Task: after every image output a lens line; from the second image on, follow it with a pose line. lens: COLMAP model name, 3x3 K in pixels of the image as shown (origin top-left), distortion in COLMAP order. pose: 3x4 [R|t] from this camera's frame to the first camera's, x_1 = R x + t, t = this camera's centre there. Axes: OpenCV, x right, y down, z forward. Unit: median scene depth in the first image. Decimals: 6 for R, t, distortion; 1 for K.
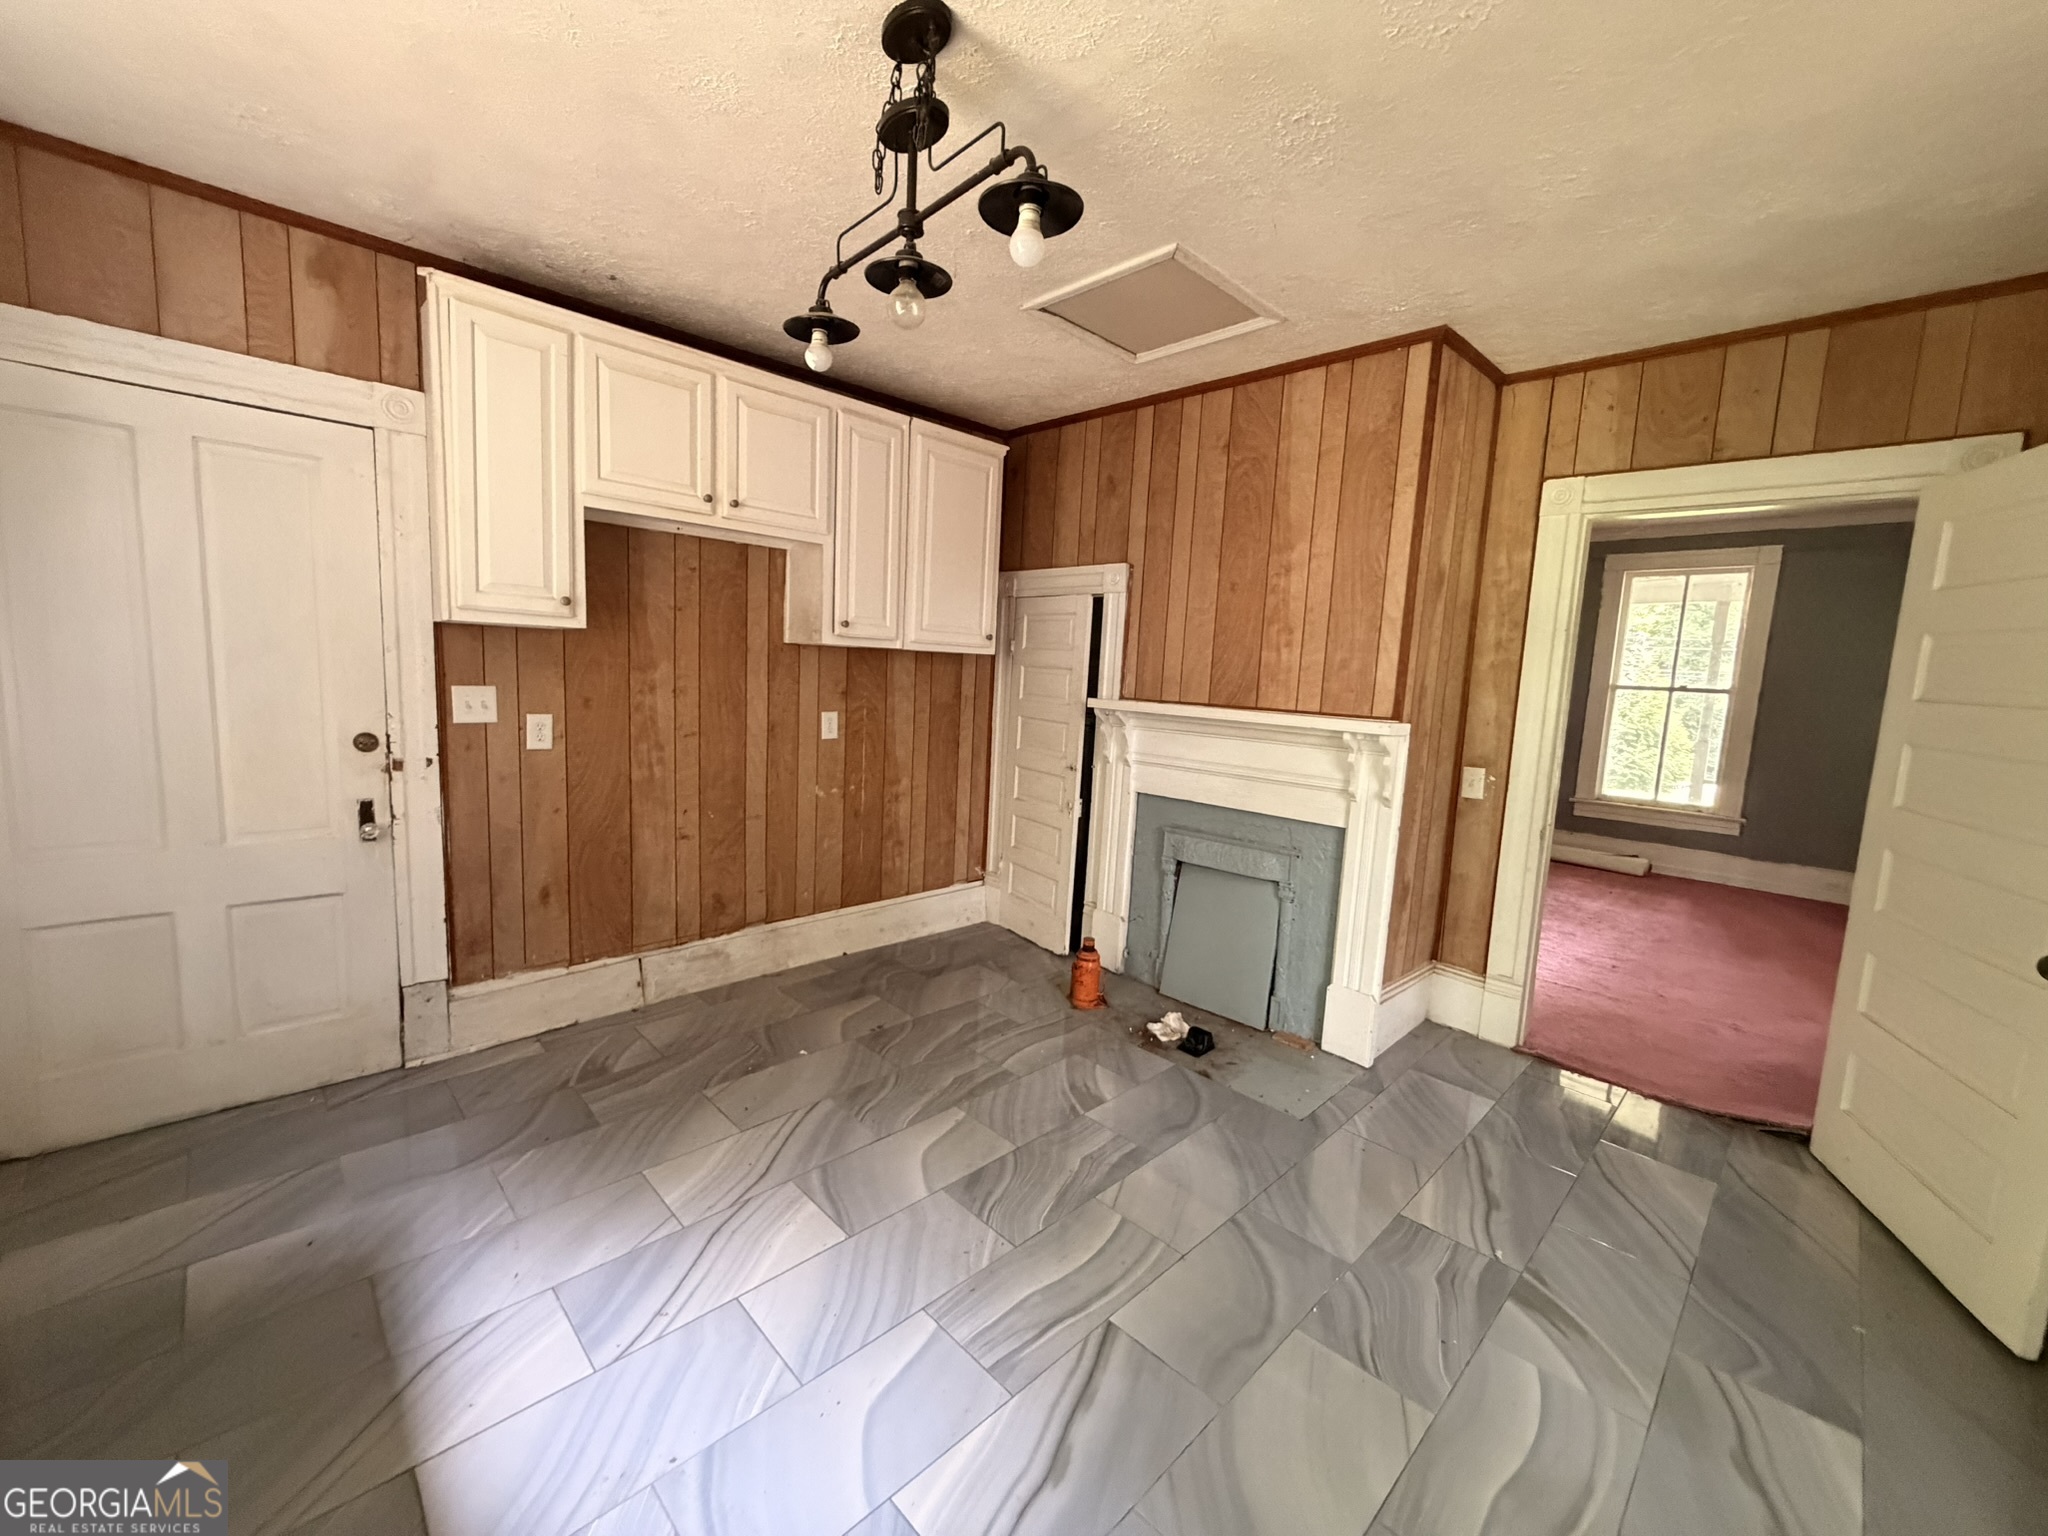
lens RADIAL K [[815.9, 0, 1019.8], [0, 815.9, 765.2], [0, 0, 1]] dist [-0.004017, 0.000235]
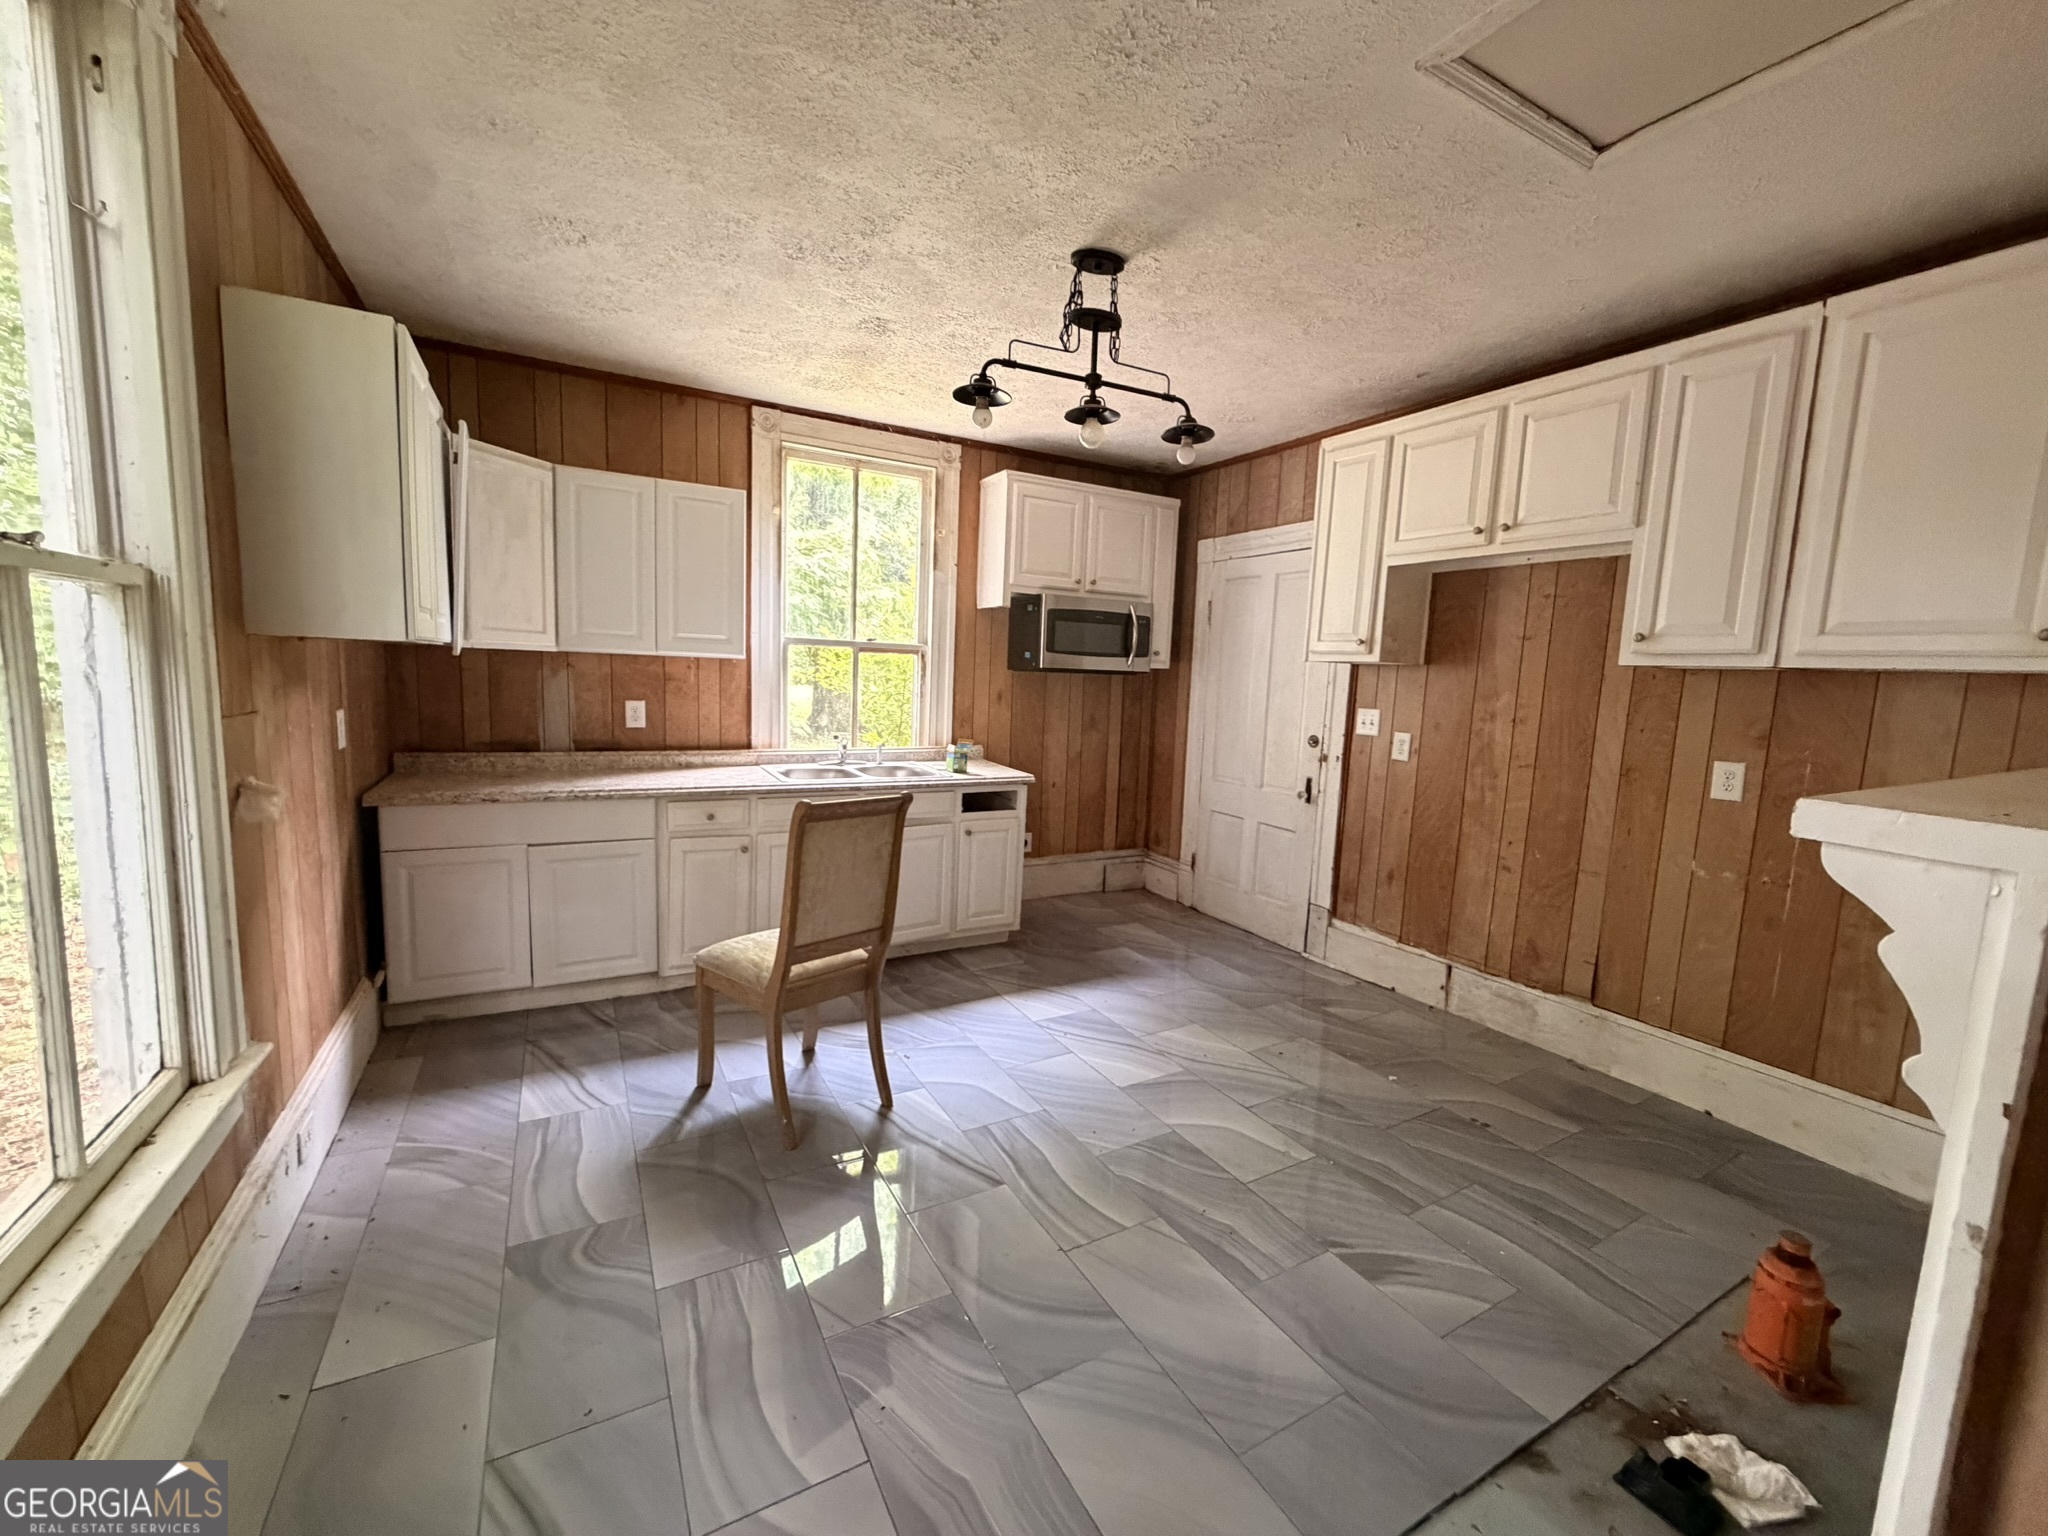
lens RADIAL K [[815.9, 0, 1020.5], [0, 815.9, 765.6], [0, 0, 1]] dist [-0.004017, 0.000235]
pose [[-0.257312, 0.057469, -0.964618, 0.757414], [-0.161205, 0.981689, 0.101487, -0.043487], [0.952787, 0.181615, -0.243337, 0.725172]]
